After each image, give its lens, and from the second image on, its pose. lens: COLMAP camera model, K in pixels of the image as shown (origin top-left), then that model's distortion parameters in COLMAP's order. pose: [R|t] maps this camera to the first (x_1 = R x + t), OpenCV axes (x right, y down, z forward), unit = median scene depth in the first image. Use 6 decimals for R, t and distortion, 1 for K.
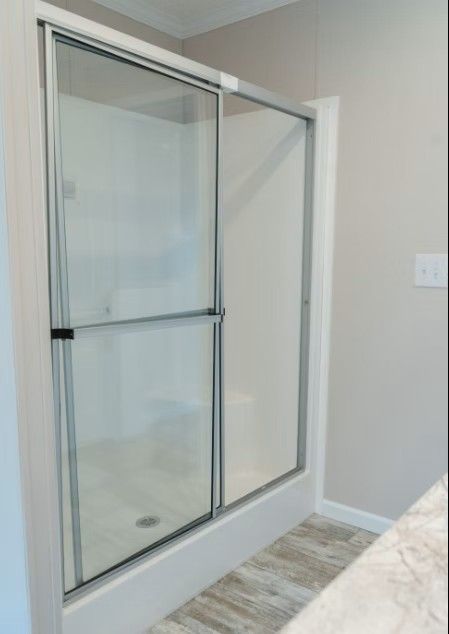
lens RADIAL K [[552.6, 0, 226.9], [0, 552.6, 321.0], [0, 0, 1]] dist [-0.003568, -0.002448]
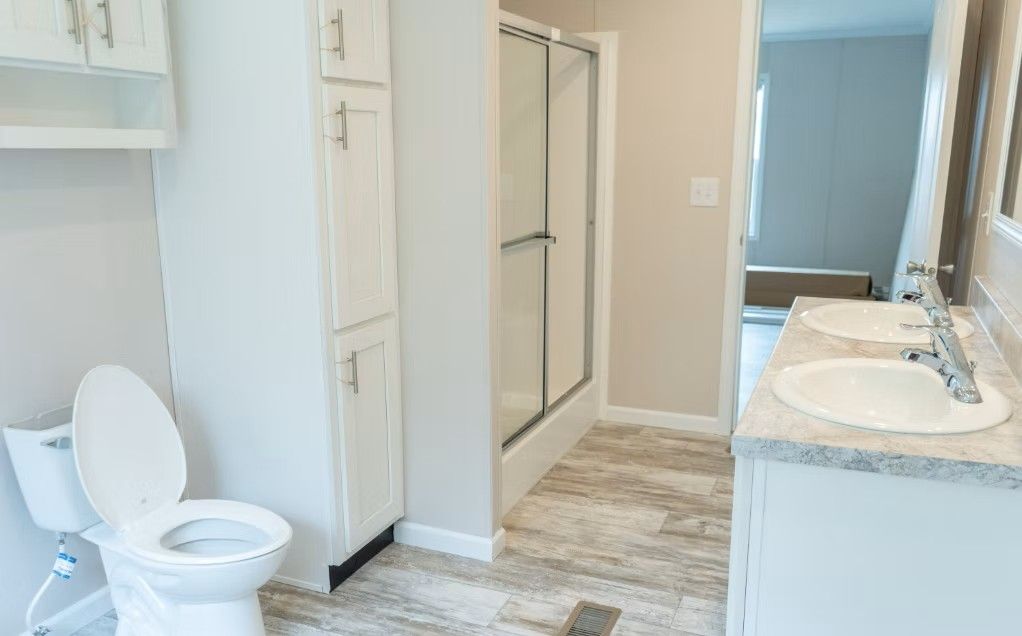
lens RADIAL K [[824.3, 0, 510.2], [0, 824.3, 314.4], [0, 0, 1]] dist [-0.014000, -0.001865]
pose [[0.961300, -0.068591, 0.266830, -0.476259], [0.046180, 0.994926, 0.089385, -0.008717], [-0.271607, -0.073603, 0.959590, -0.539745]]
